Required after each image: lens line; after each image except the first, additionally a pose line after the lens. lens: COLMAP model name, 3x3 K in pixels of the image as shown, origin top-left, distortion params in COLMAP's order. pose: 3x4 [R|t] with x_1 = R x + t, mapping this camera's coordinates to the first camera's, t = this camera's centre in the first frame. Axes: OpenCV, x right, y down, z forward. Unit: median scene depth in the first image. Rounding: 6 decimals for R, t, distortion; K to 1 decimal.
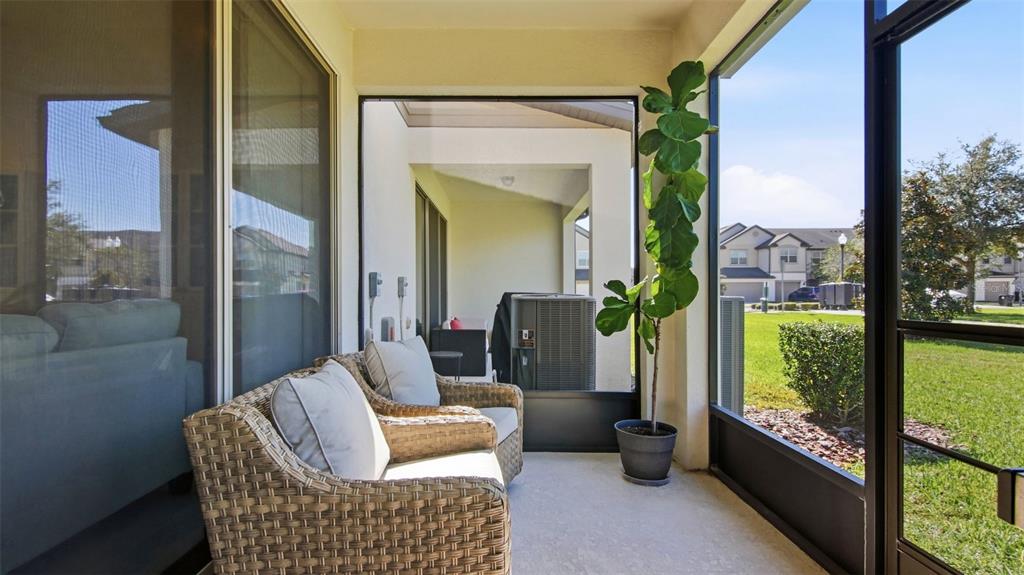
lens RADIAL K [[486.1, 0, 513.9], [0, 486.1, 291.7], [0, 0, 1]] dist [0.002356, -0.000217]
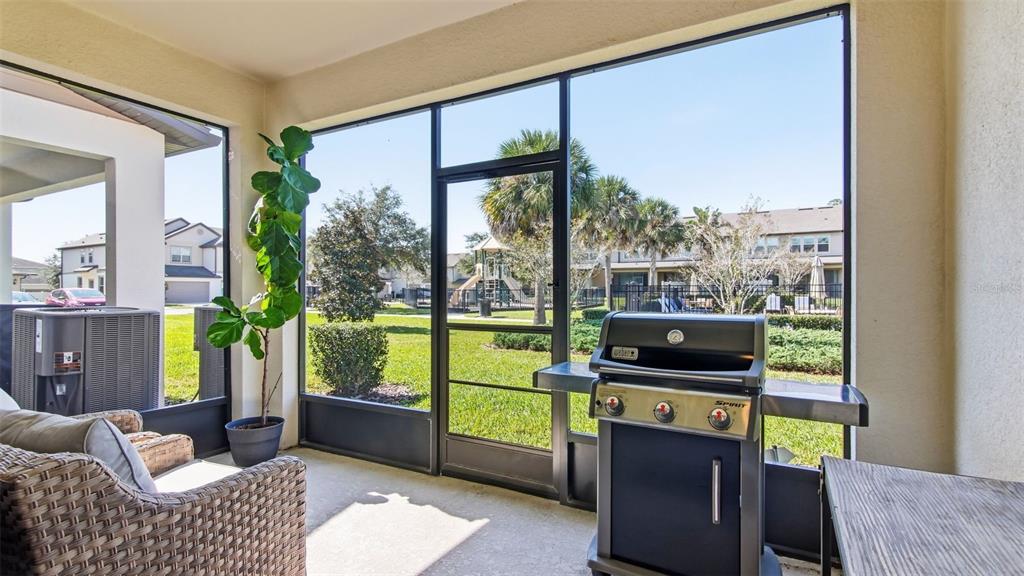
lens RADIAL K [[481.2, 0, 507.6], [0, 481.2, 295.3], [0, 0, 1]] dist [0.001883, -0.000136]
pose [[0.495766, -0.007498, 0.868424, -0.427536], [-0.002224, 0.999948, 0.009904, -0.039768], [-0.868453, -0.006841, 0.495724, -0.099683]]
